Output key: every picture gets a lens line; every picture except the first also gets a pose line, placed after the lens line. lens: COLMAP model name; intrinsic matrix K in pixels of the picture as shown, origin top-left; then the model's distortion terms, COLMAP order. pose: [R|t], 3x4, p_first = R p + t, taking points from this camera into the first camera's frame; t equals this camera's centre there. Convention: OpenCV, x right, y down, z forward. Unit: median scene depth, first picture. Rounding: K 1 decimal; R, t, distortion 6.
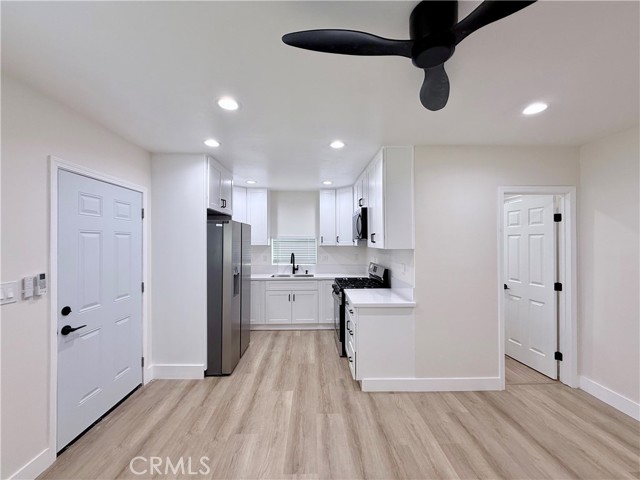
lens RADIAL K [[254.0, 0, 320.0], [0, 254.0, 240.0], [0, 0, 1]] dist [-0.002146, -0.000044]
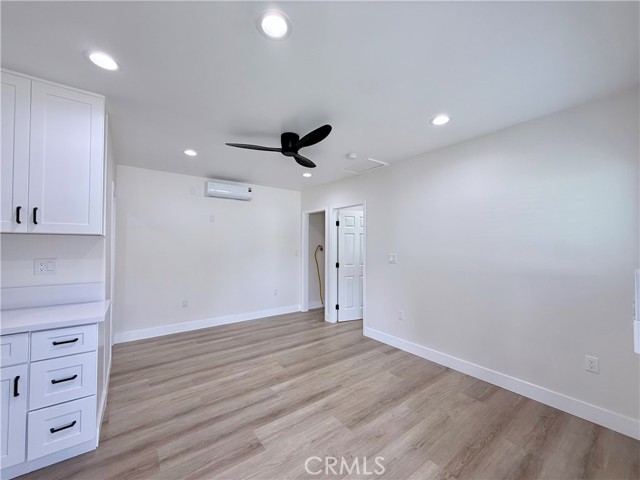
lens RADIAL K [[254.0, 0, 320.0], [0, 254.0, 240.0], [0, 0, 1]] dist [-0.002146, -0.000044]
pose [[-0.575459, 0.019790, 0.817591, -0.719825], [-0.009180, 0.999488, -0.030654, 0.070404], [-0.817779, -0.025146, -0.574983, 0.919306]]
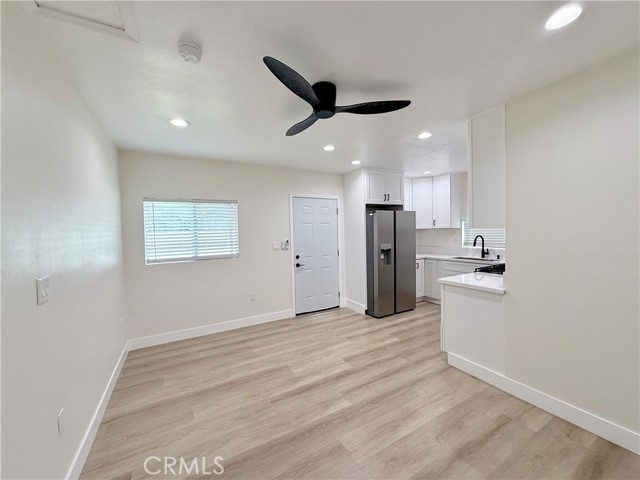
lens RADIAL K [[254.0, 0, 320.0], [0, 254.0, 240.0], [0, 0, 1]] dist [-0.002146, -0.000044]
pose [[0.471352, 0.018063, -0.881760, 0.842711], [0.029832, 0.998892, 0.036409, 0.029289], [0.881440, -0.043466, 0.470291, 0.055742]]
